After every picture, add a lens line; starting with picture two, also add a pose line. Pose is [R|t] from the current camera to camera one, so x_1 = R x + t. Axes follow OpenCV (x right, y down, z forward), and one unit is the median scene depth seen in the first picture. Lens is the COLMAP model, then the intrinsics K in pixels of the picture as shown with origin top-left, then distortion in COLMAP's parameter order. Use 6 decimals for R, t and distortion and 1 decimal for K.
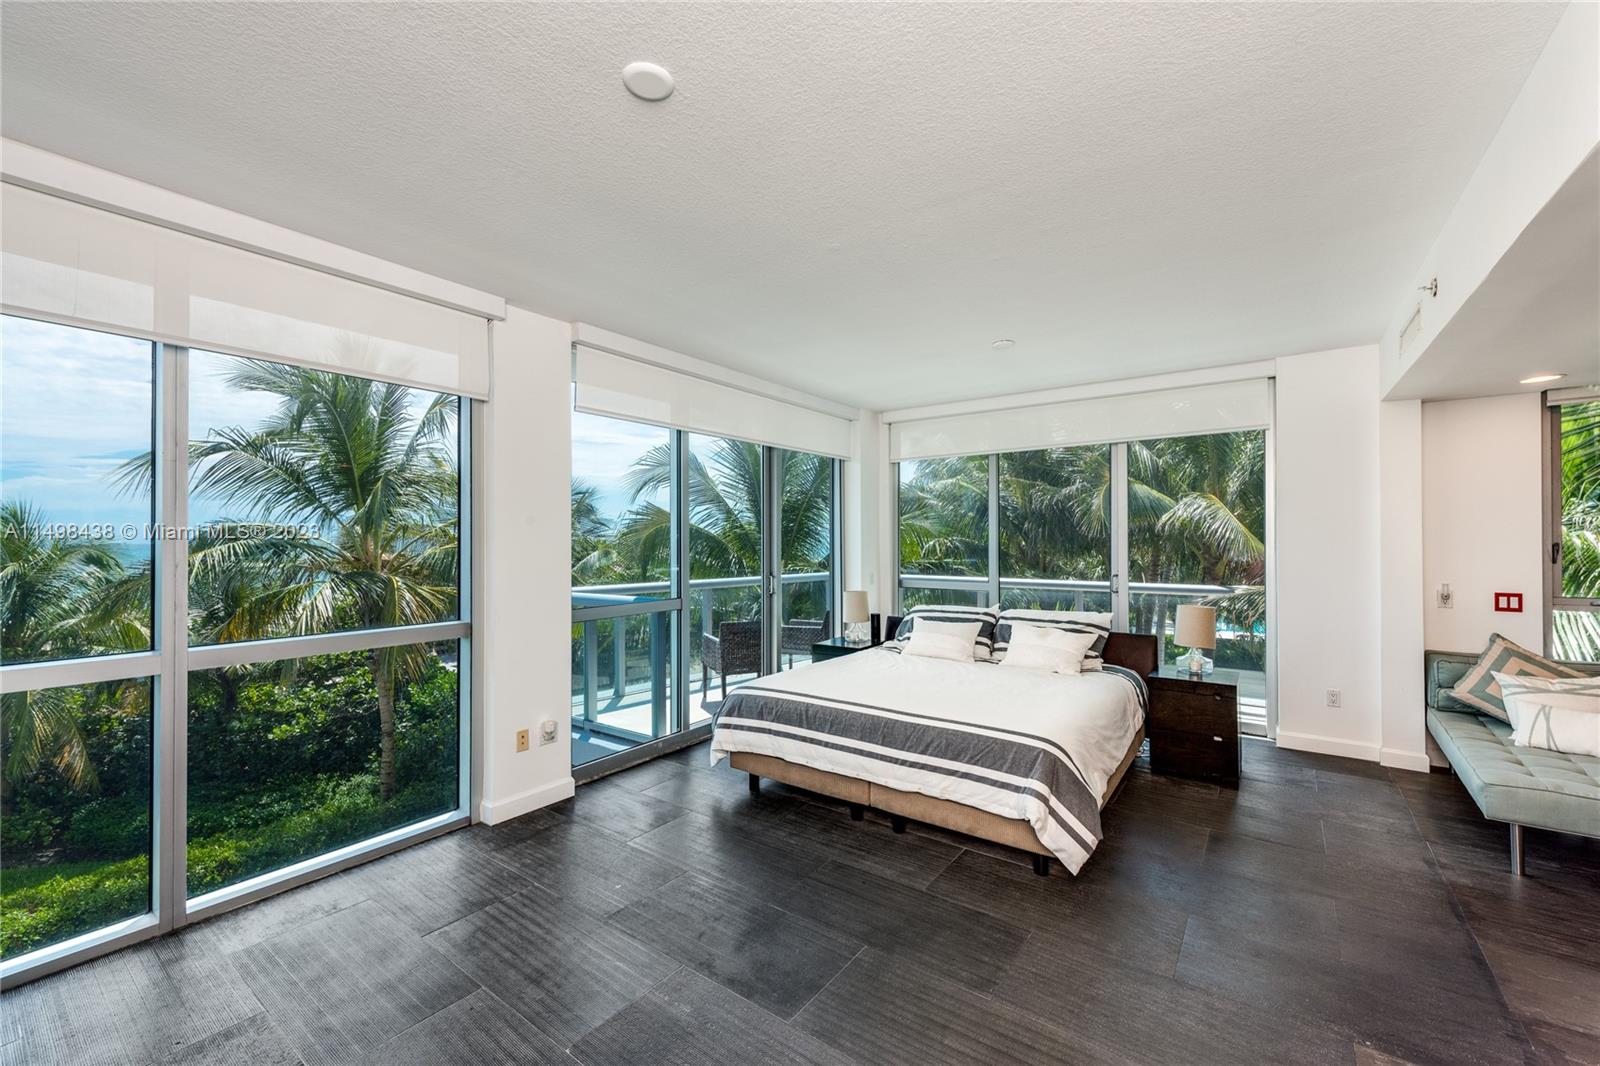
lens RADIAL K [[627.4, 0, 800.0], [0, 627.4, 533.0], [0, 0, 1]] dist [-0.000120, -0.000038]
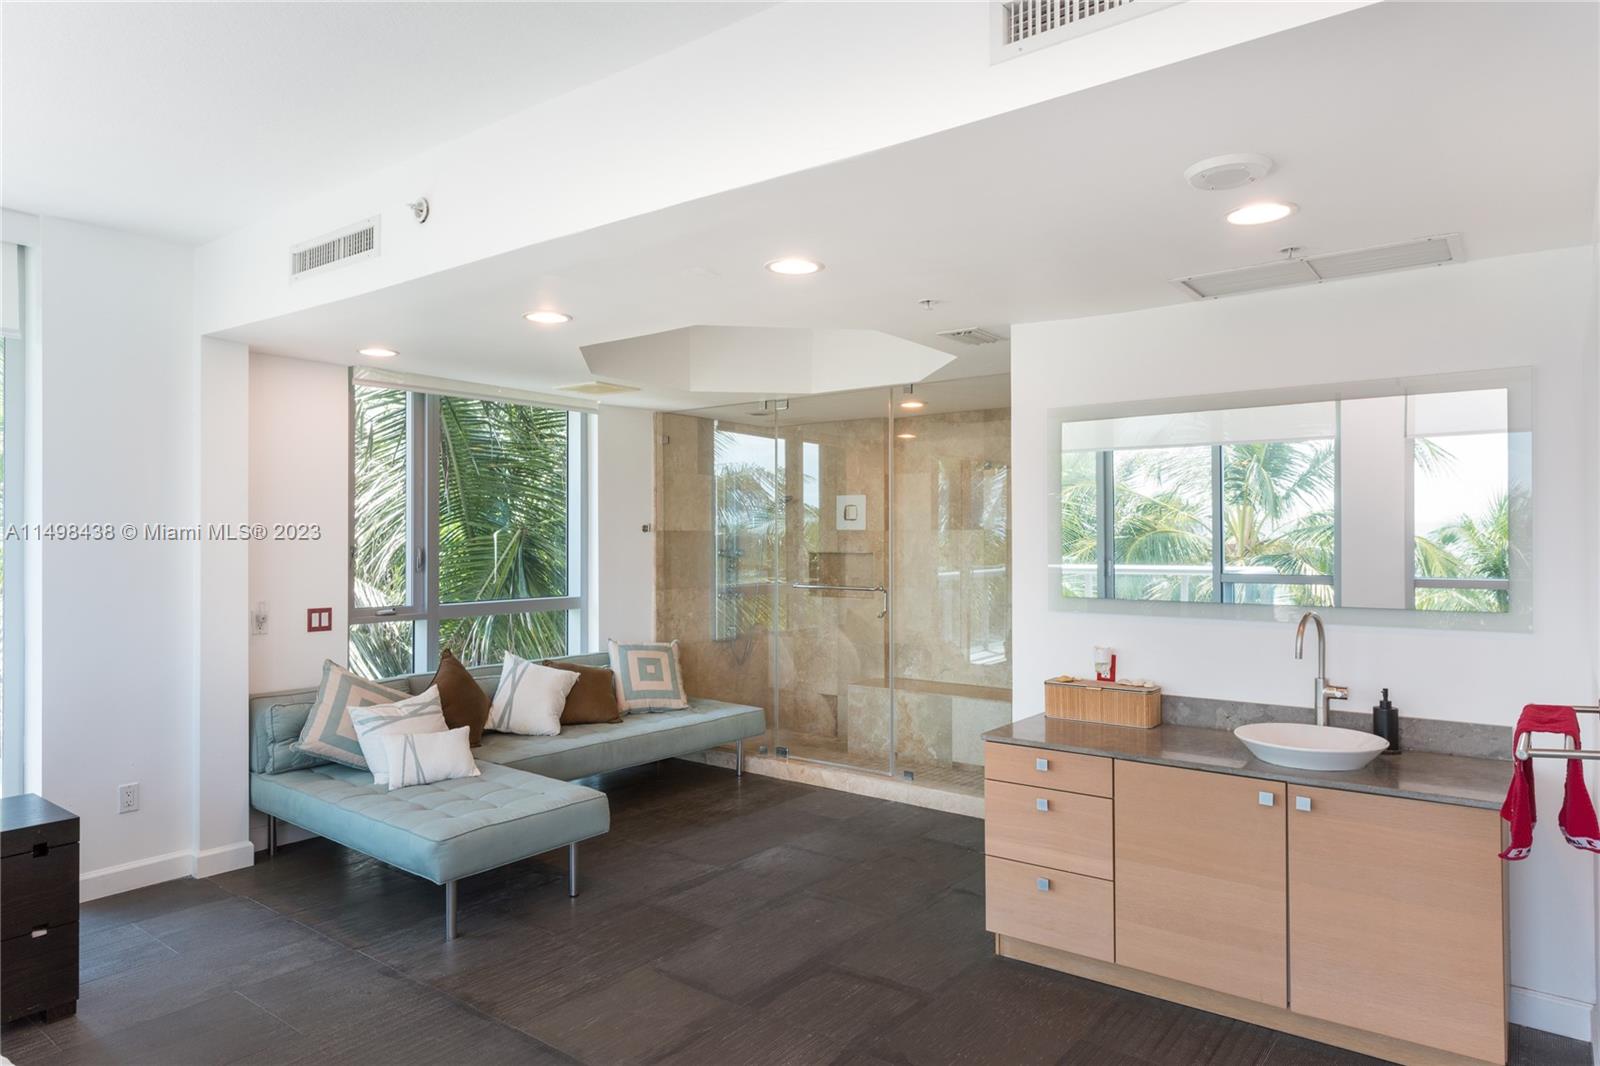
lens RADIAL K [[974.2, 0, 800.0], [0, 974.2, 533.0], [0, 0, 1]] dist [0.001975, 0.000486]
pose [[0.019635, 0.008744, 0.999769, -0.122307], [-0.007453, 0.999935, -0.008599, 0.005750], [-0.999779, -0.007282, 0.019698, 0.390281]]
